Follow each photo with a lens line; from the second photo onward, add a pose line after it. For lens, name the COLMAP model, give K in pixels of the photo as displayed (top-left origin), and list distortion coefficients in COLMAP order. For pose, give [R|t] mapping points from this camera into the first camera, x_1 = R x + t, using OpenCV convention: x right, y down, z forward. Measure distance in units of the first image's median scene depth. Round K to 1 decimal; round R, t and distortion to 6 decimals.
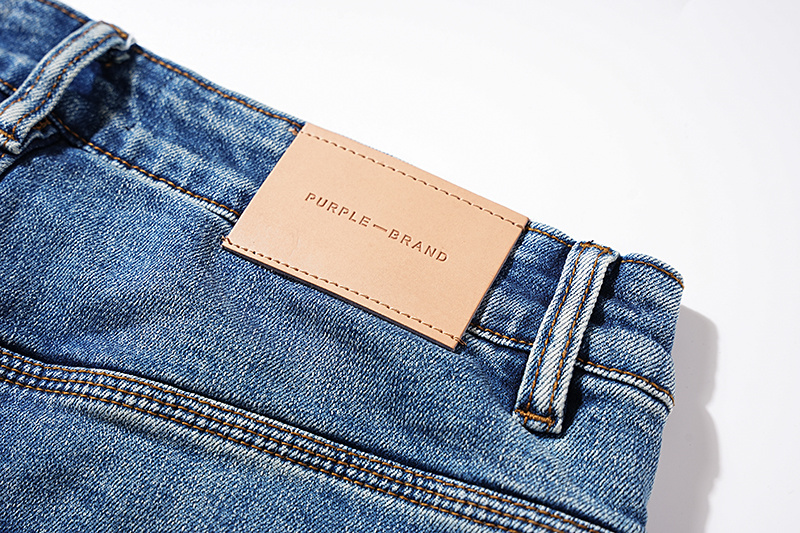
lens RADIAL K [[1251.4, 0, 400.0], [0, 1251.4, 268.1], [0, 0, 1]] dist [0.124980, 0.000000]
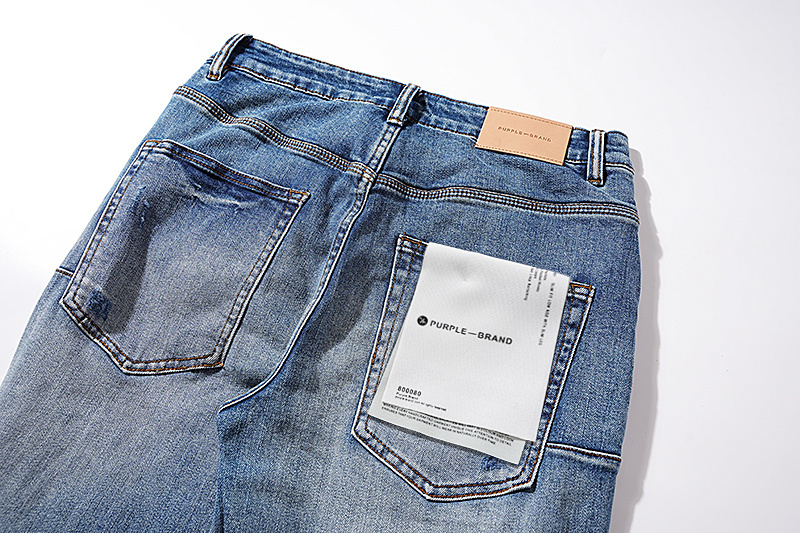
lens RADIAL K [[727.8, 0, 399.6], [0, 727.8, 265.2], [0, 0, 1]] dist [-0.011212, 0.001003]
pose [[0.984048, -0.143620, 0.104993, -0.556233], [0.148296, 0.988207, -0.038138, 0.306321], [-0.098278, 0.053100, 0.993741, -0.690284]]
